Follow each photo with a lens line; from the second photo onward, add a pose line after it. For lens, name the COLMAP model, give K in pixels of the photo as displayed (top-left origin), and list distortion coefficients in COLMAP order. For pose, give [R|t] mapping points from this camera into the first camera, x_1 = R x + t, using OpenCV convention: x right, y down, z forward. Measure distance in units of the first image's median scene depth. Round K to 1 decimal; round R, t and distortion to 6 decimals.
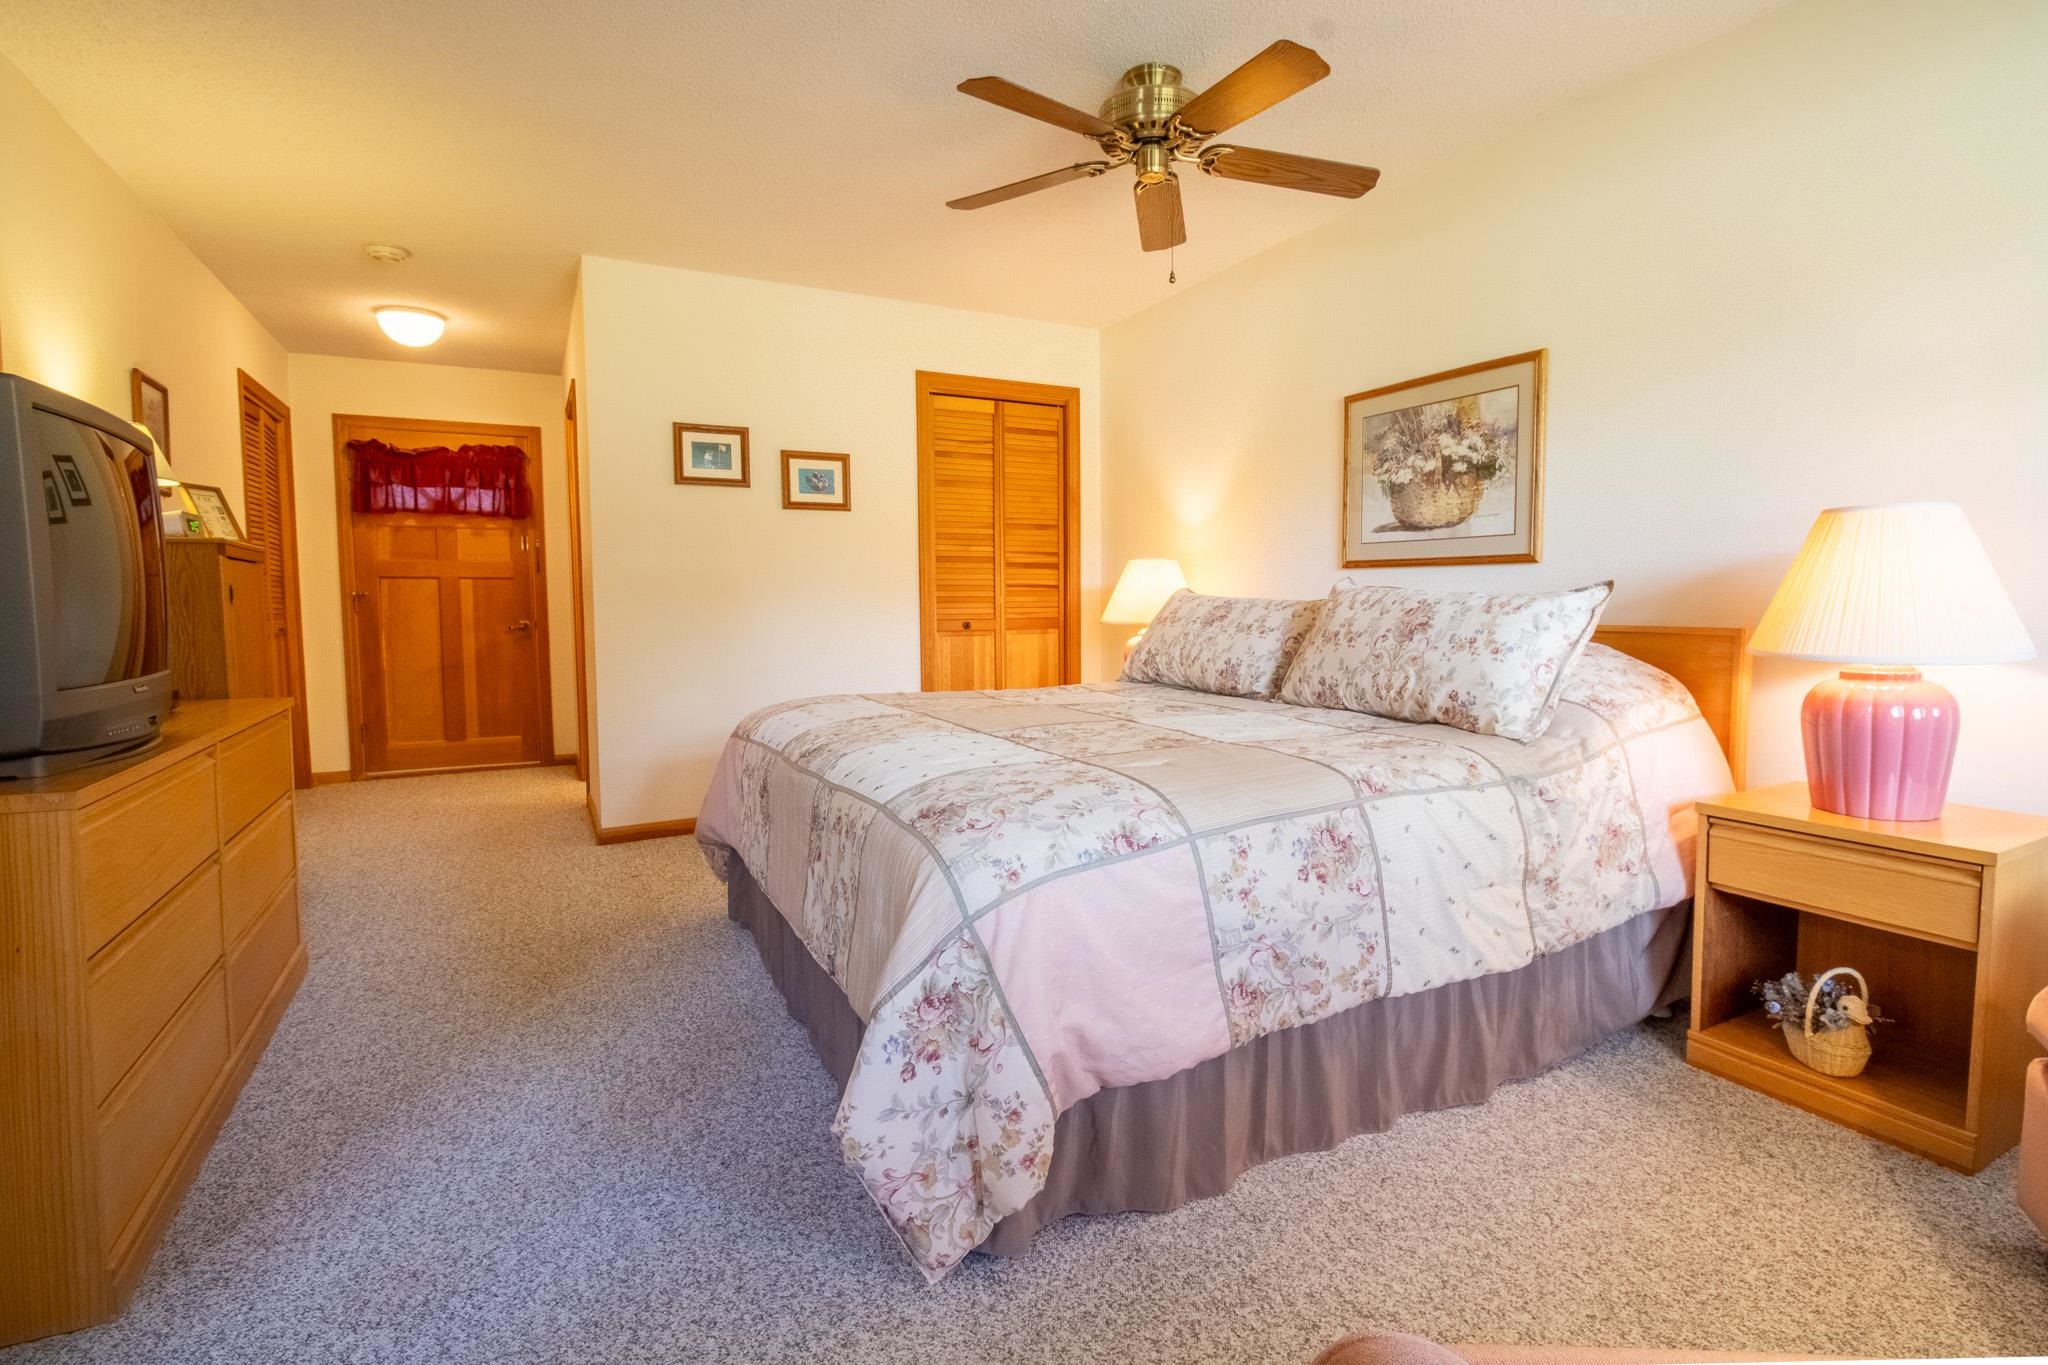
lens RADIAL K [[970.1, 0, 1068.4], [0, 970.1, 650.1], [0, 0, 1]] dist [-0.006168, -0.009667]
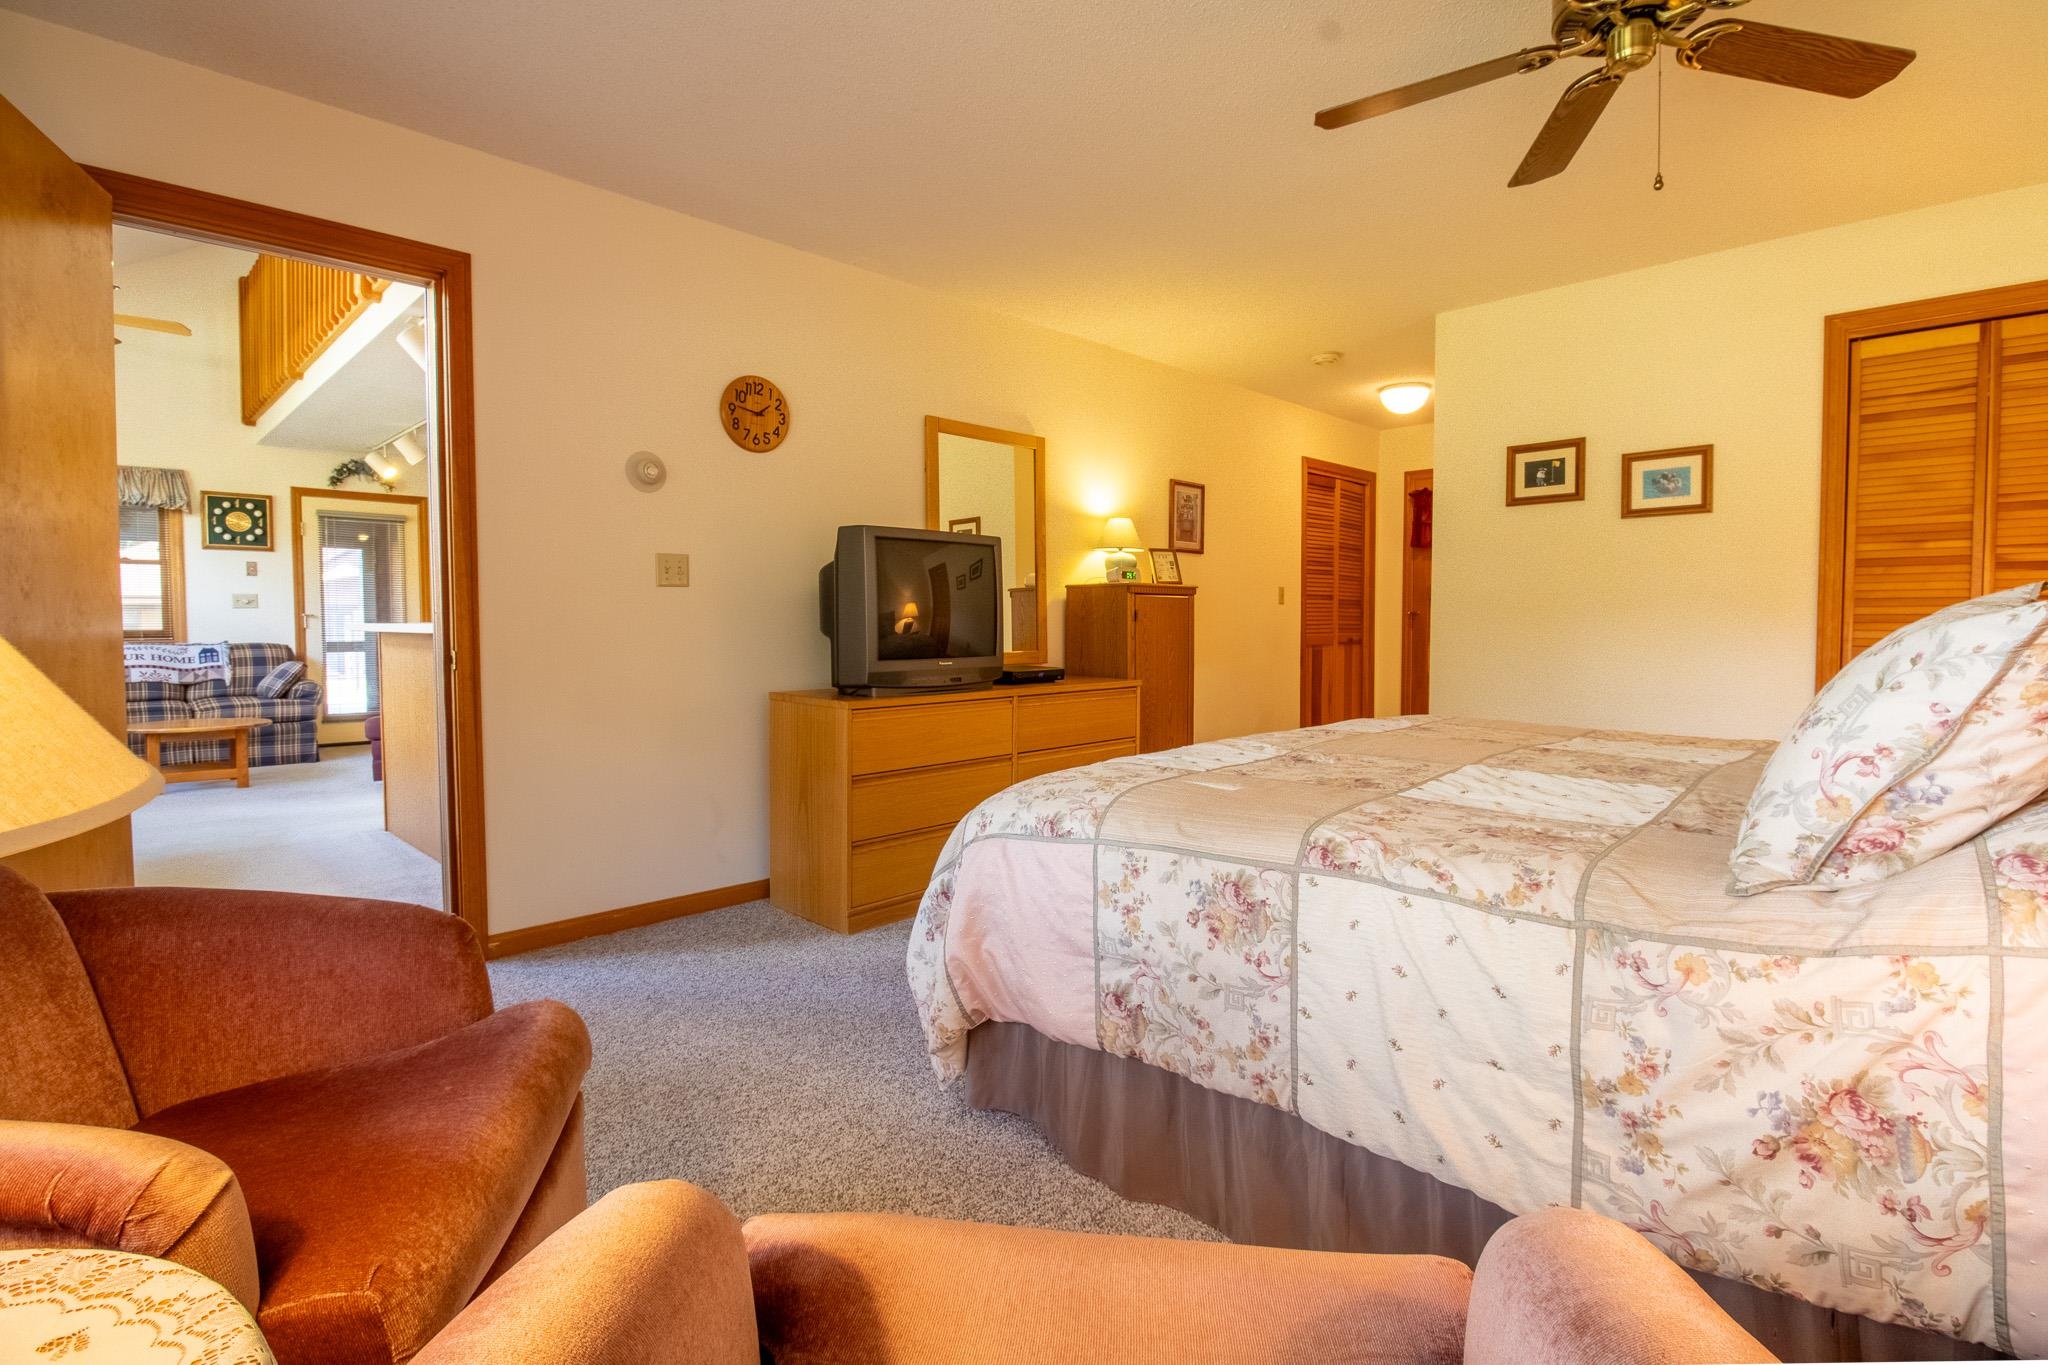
lens RADIAL K [[970.1, 0, 1041.4], [0, 970.1, 642.8], [0, 0, 1]] dist [-0.006168, -0.009667]
pose [[0.297587, 0.025025, -0.954367, 0.942692], [-0.046911, 0.998832, 0.011563, -0.033447], [0.953541, 0.041329, 0.298414, 0.495057]]
